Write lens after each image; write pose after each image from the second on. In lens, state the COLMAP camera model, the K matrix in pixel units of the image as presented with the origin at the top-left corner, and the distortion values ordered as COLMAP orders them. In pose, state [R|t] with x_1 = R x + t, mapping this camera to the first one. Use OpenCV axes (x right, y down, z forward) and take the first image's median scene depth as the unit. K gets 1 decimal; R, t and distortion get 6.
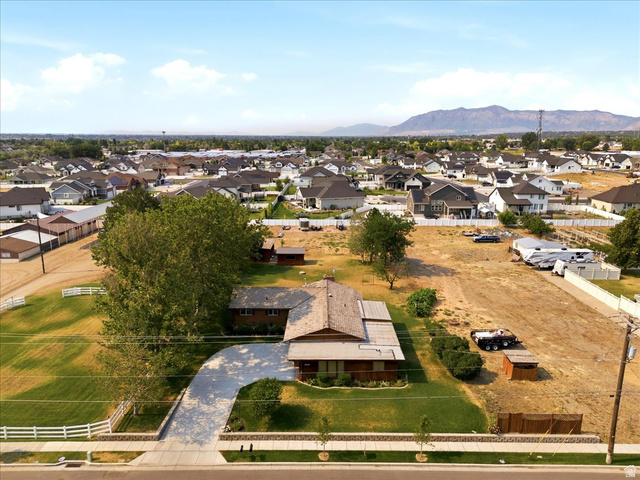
lens RADIAL K [[465.1, 0, 320.0], [0, 465.1, 240.0], [0, 0, 1]] dist [0.075268, -0.068725]
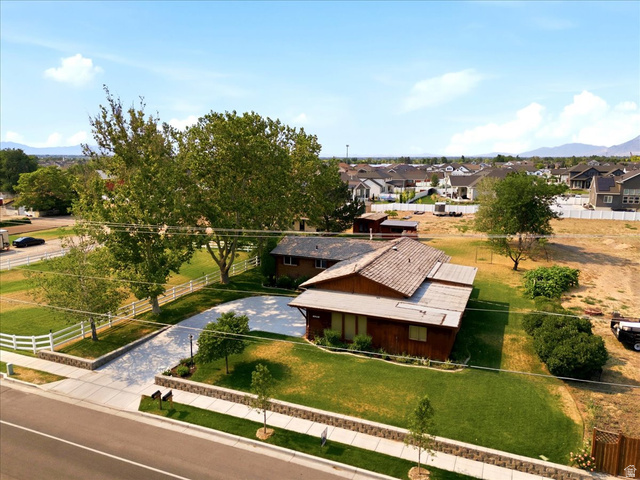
lens RADIAL K [[465.1, 0, 320.0], [0, 465.1, 240.0], [0, 0, 1]] dist [0.075268, -0.068725]
pose [[0.925196, 0.068042, -0.373341, 0.233140], [-0.082525, 0.996325, -0.022929, 0.165622], [0.370409, 0.052024, 0.927411, 0.339652]]
